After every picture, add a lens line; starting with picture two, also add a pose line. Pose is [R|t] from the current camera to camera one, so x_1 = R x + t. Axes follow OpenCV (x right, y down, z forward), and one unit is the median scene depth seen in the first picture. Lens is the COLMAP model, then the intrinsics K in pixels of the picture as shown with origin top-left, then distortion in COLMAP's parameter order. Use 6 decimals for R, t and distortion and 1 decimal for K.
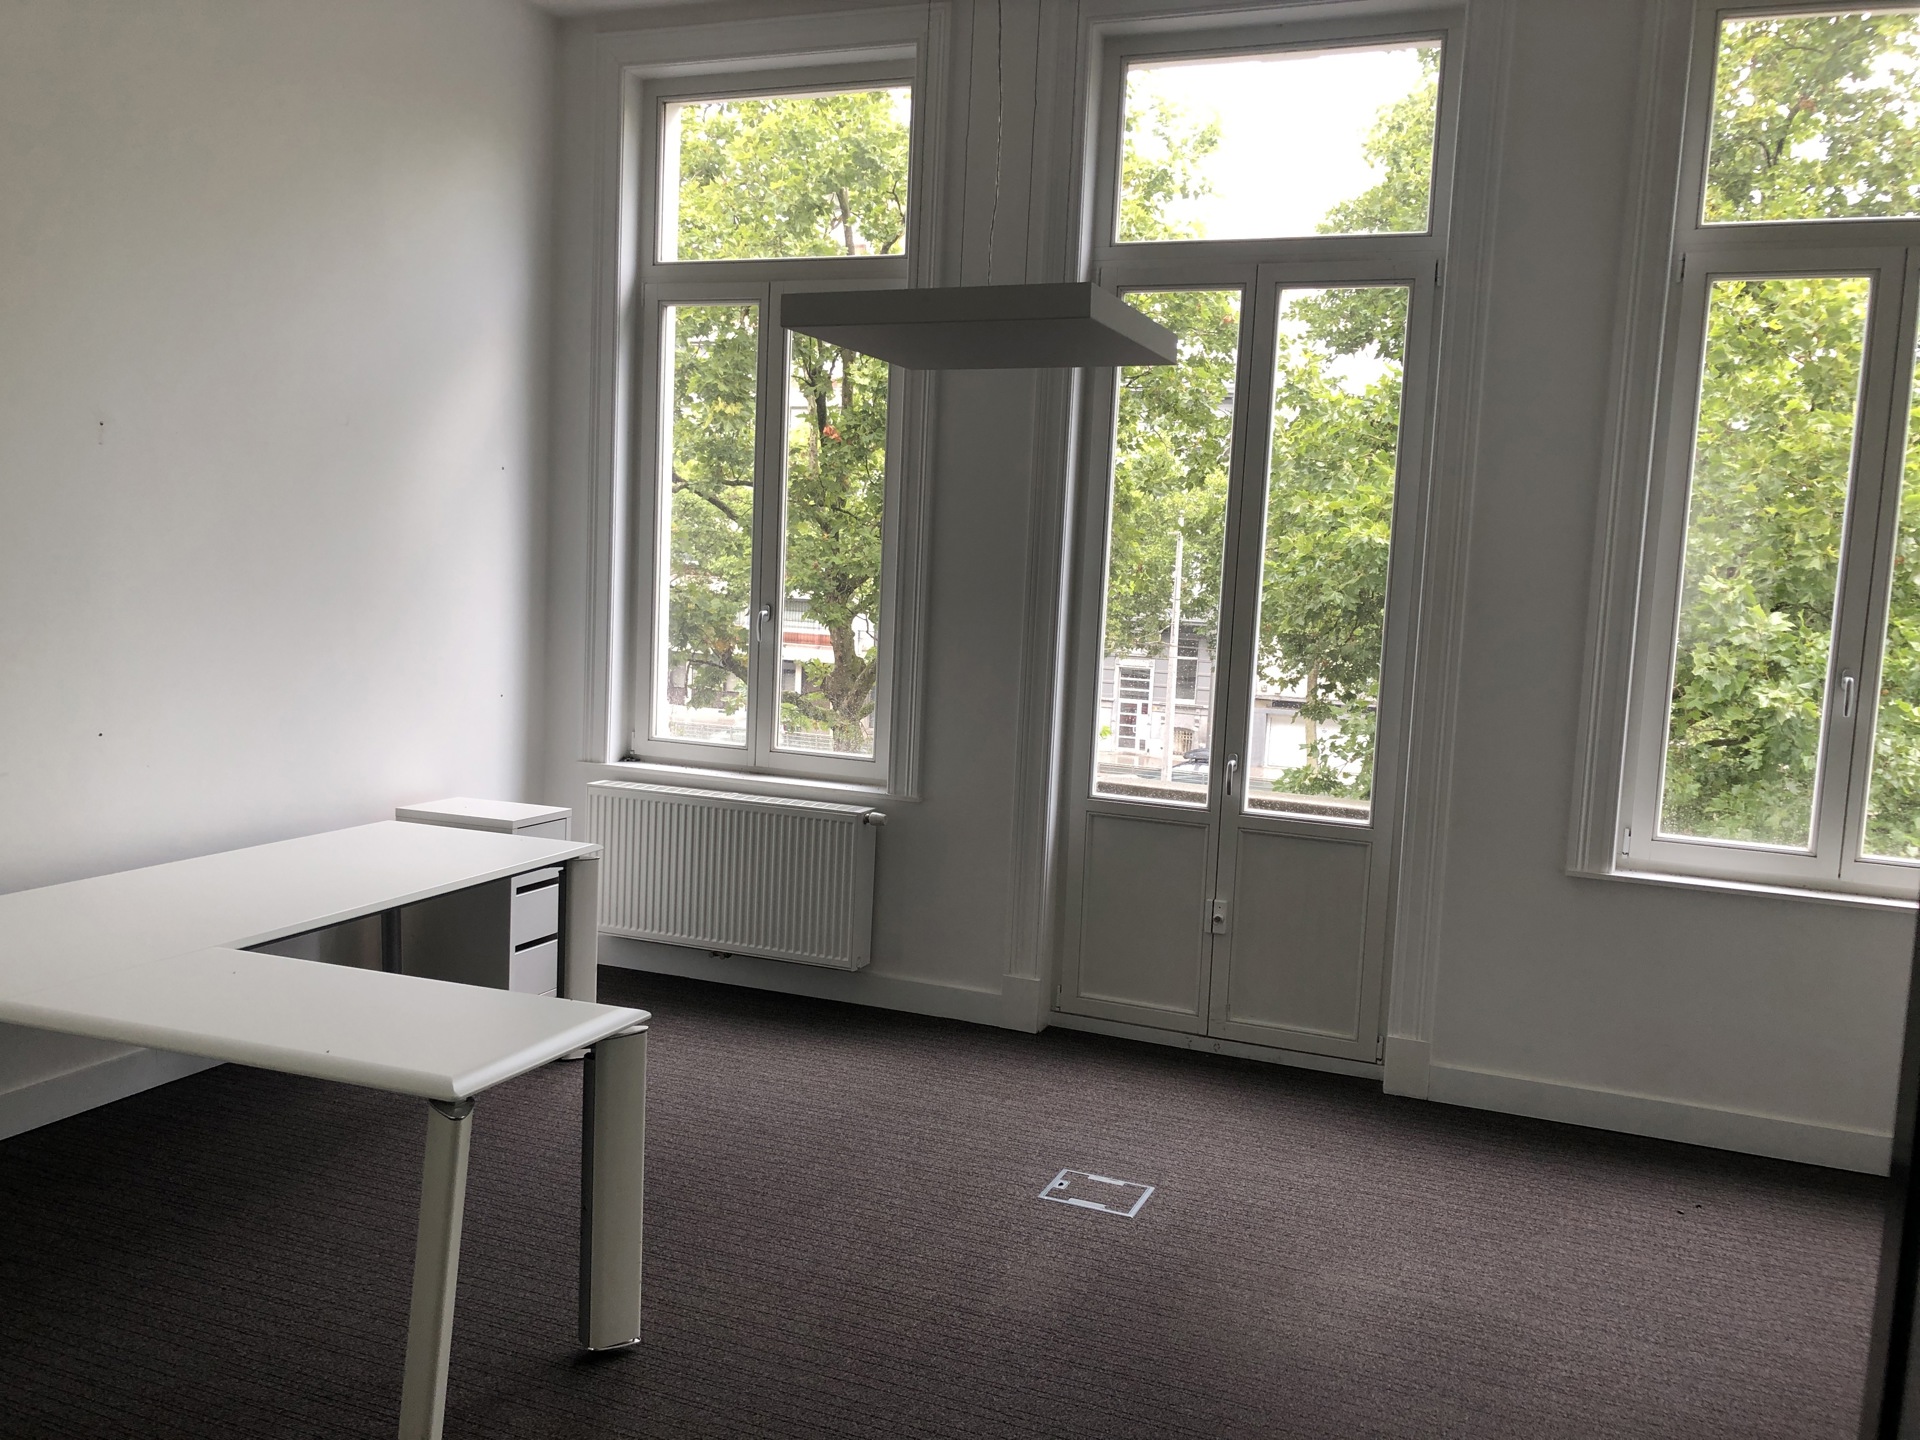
lens RADIAL K [[1575.8, 0, 946.7], [0, 1575.8, 728.7], [0, 0, 1]] dist [0.026718, -0.015006]
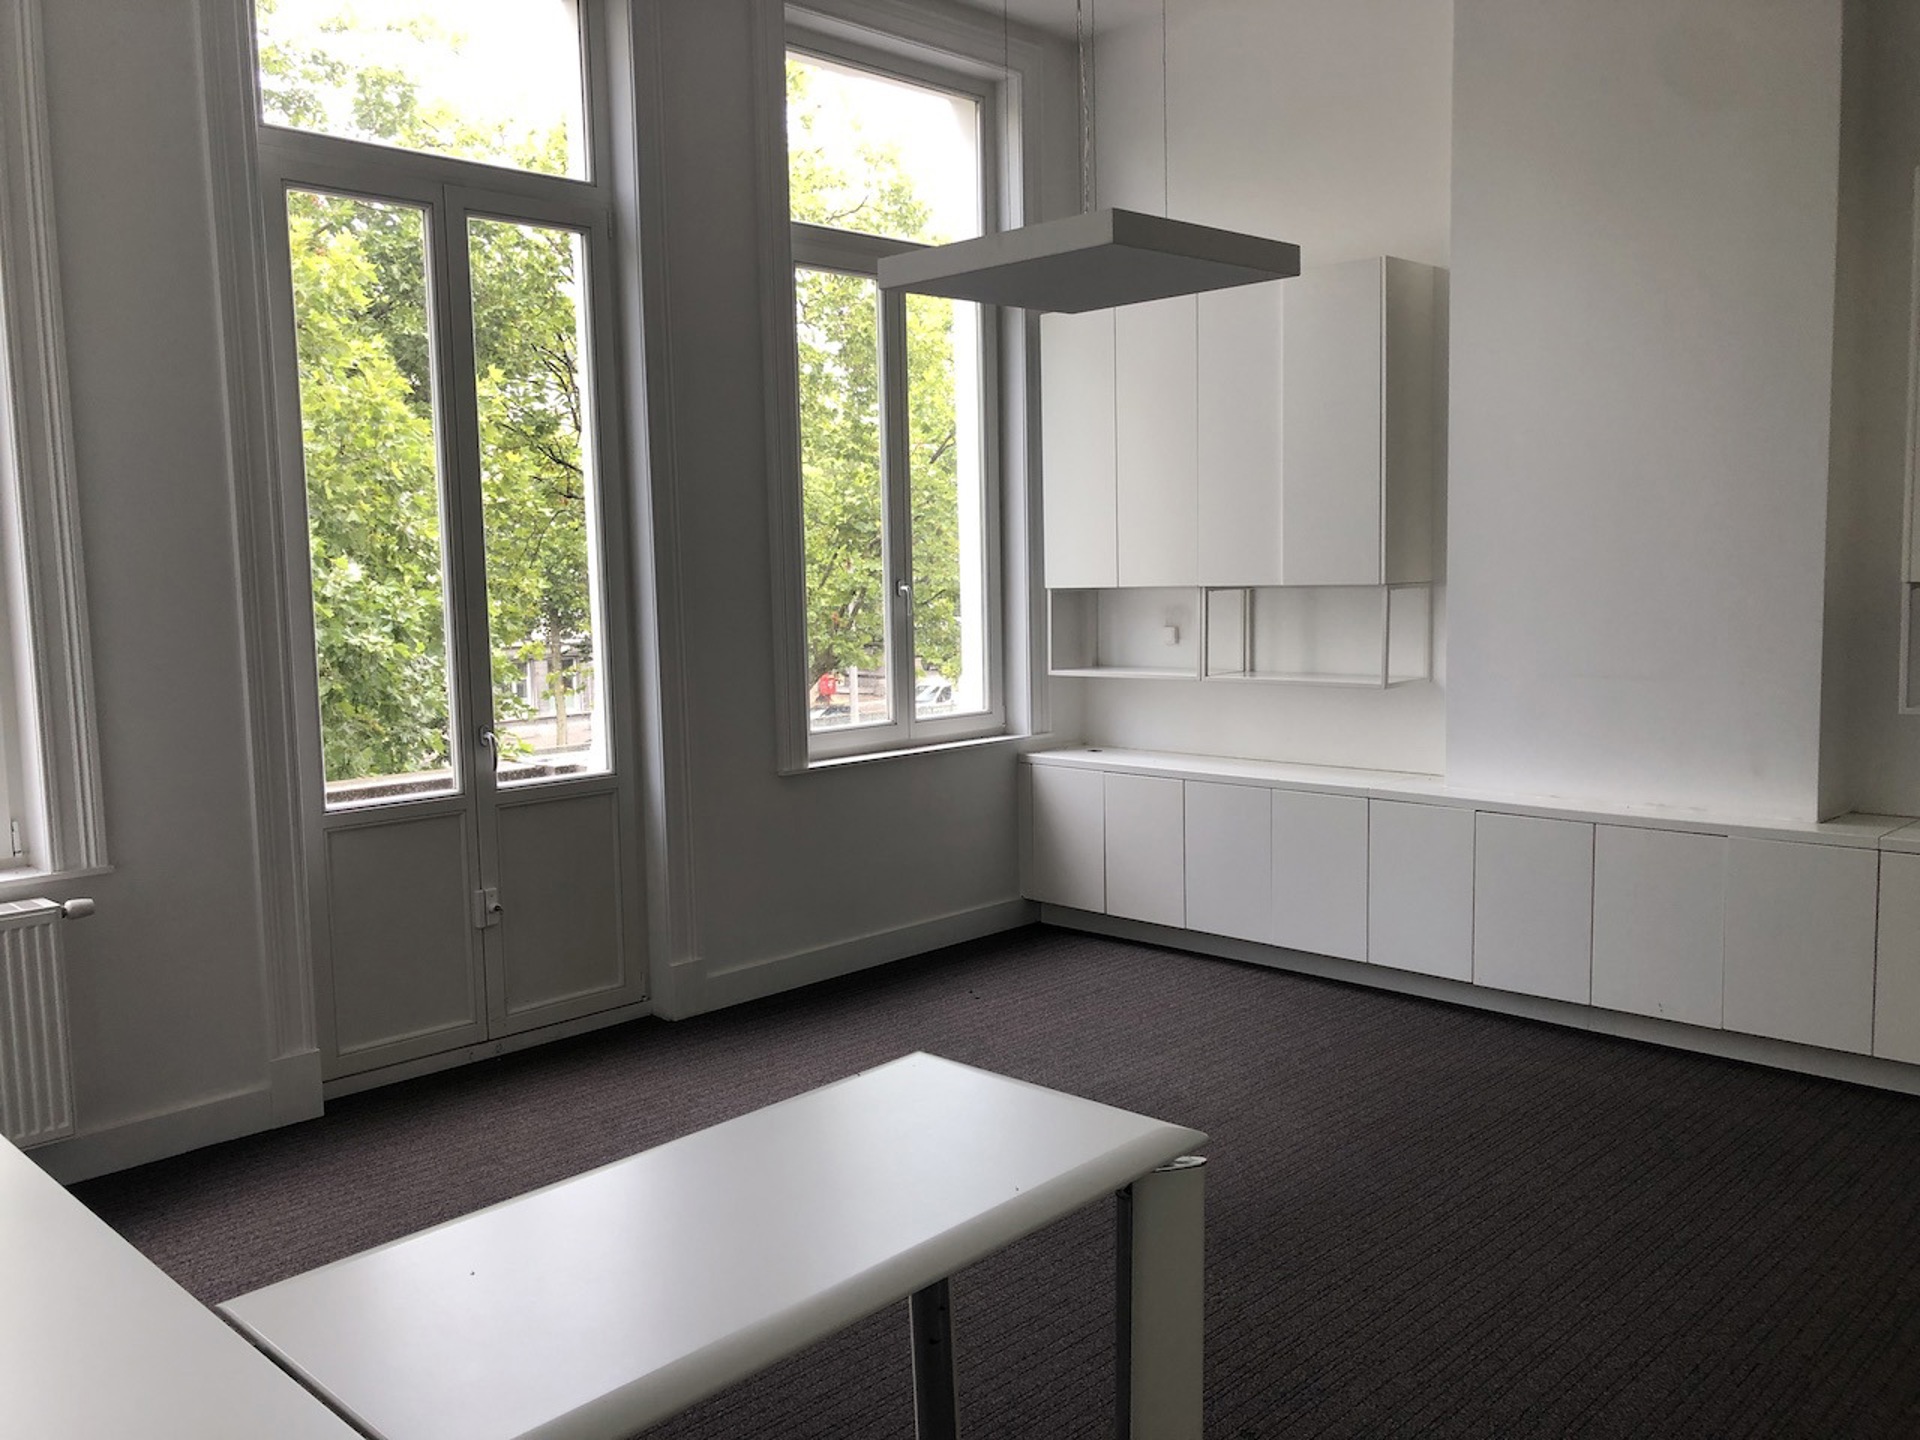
lens RADIAL K [[1575.8, 0, 969.4], [0, 1575.8, 724.4], [0, 0, 1]] dist [0.026718, -0.015006]
pose [[0.373515, -0.152886, 0.914938, -0.485271], [0.138472, 0.984463, 0.107974, -0.039988], [-0.917230, 0.086363, 0.388883, 0.340883]]
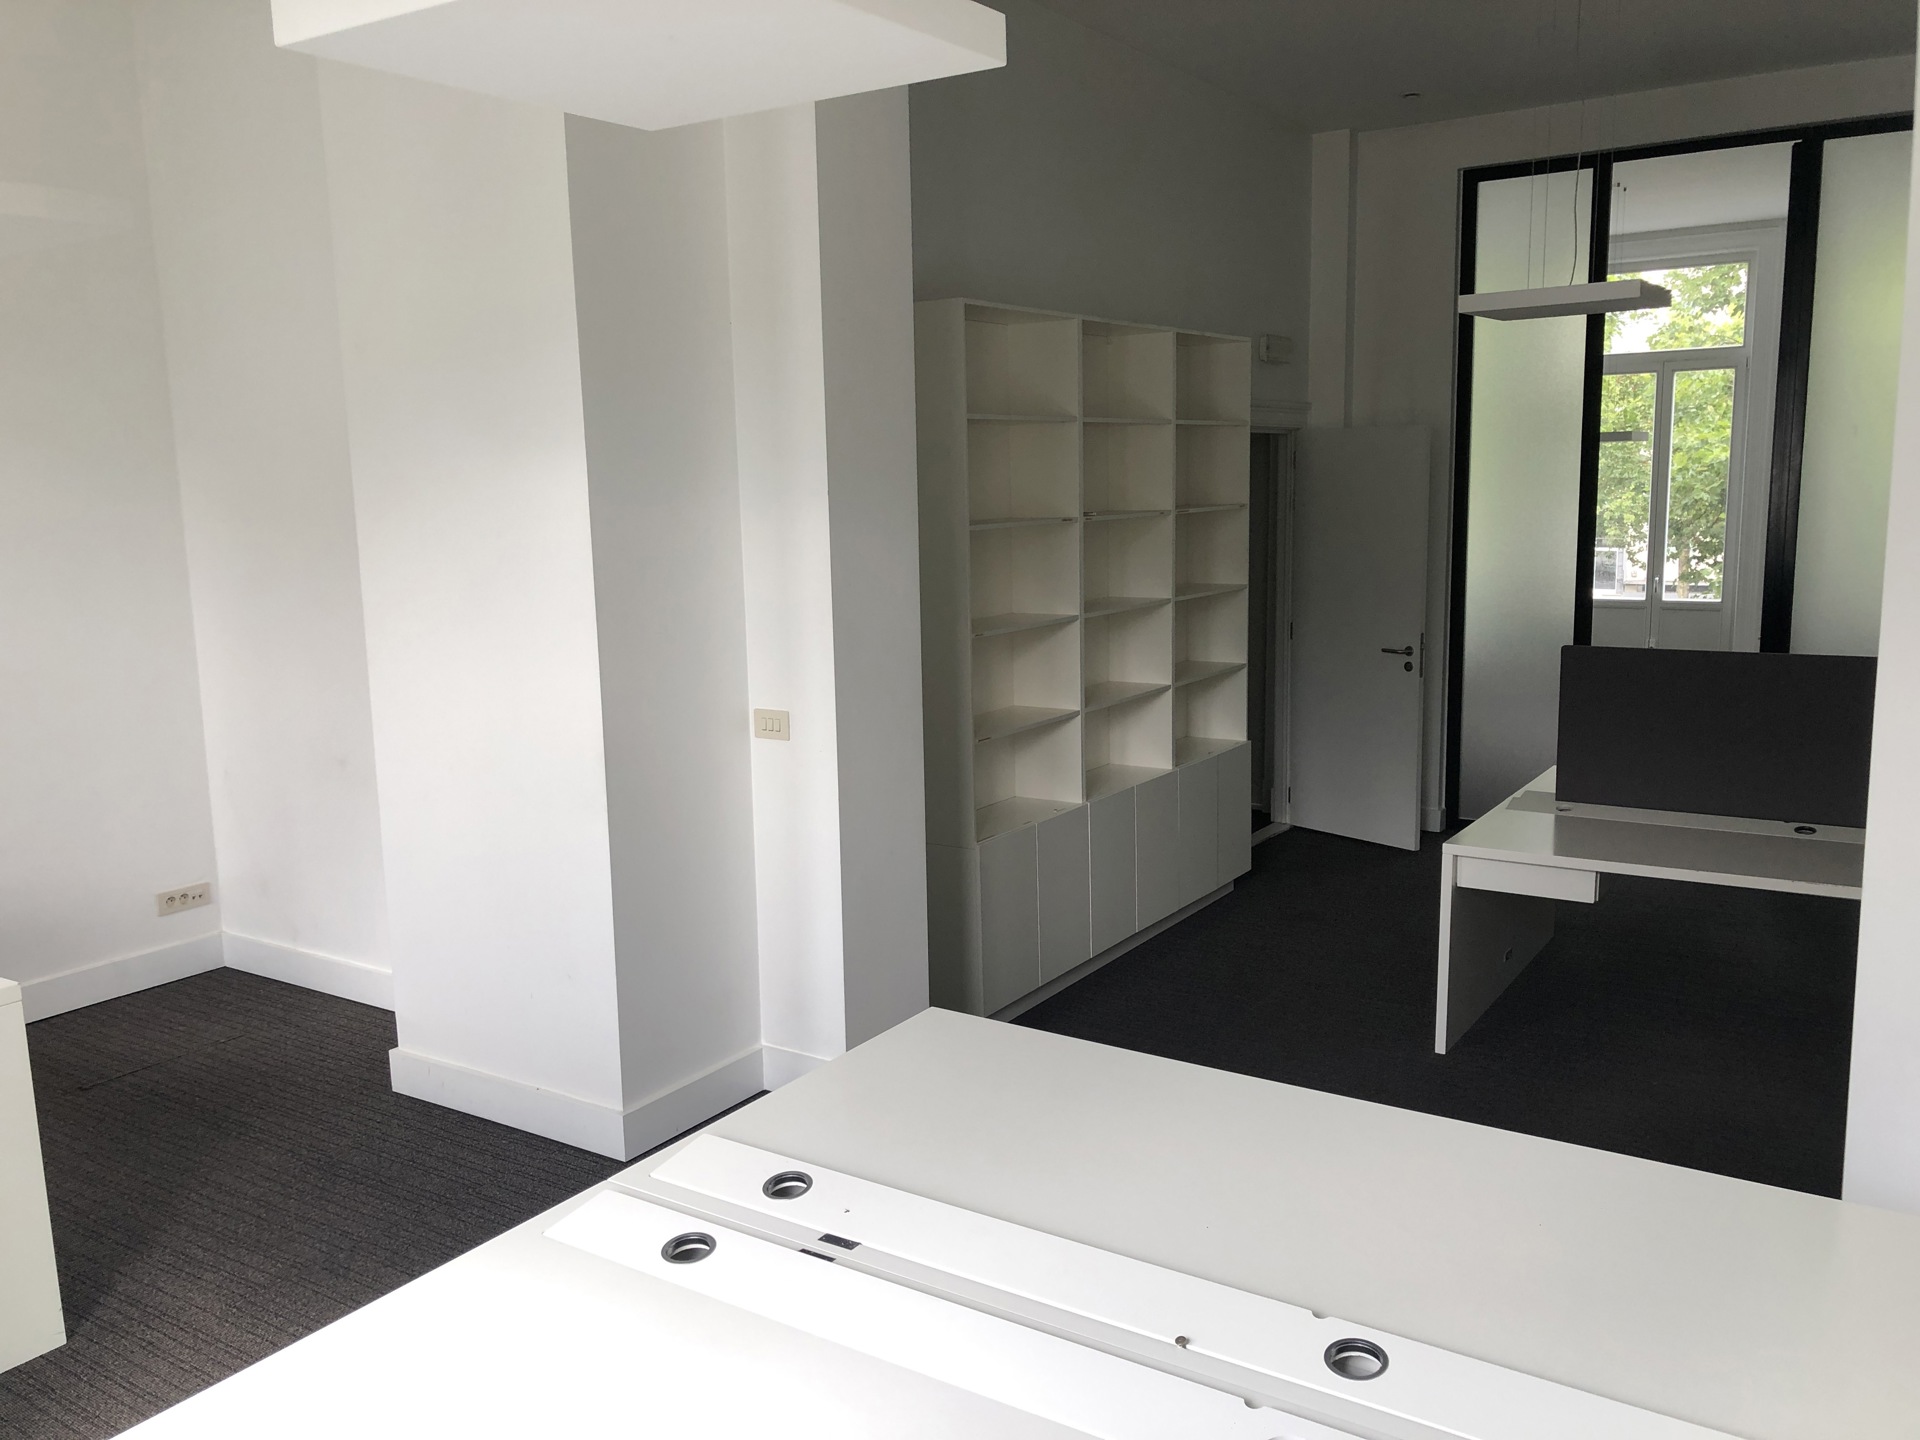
lens RADIAL K [[1575.8, 0, 949.1], [0, 1575.8, 726.1], [0, 0, 1]] dist [0.026718, -0.015006]
pose [[0.978331, -0.032631, -0.204461, -0.326338], [0.042647, 0.998086, 0.044773, 0.081914], [0.202609, -0.052522, 0.977850, -1.327899]]
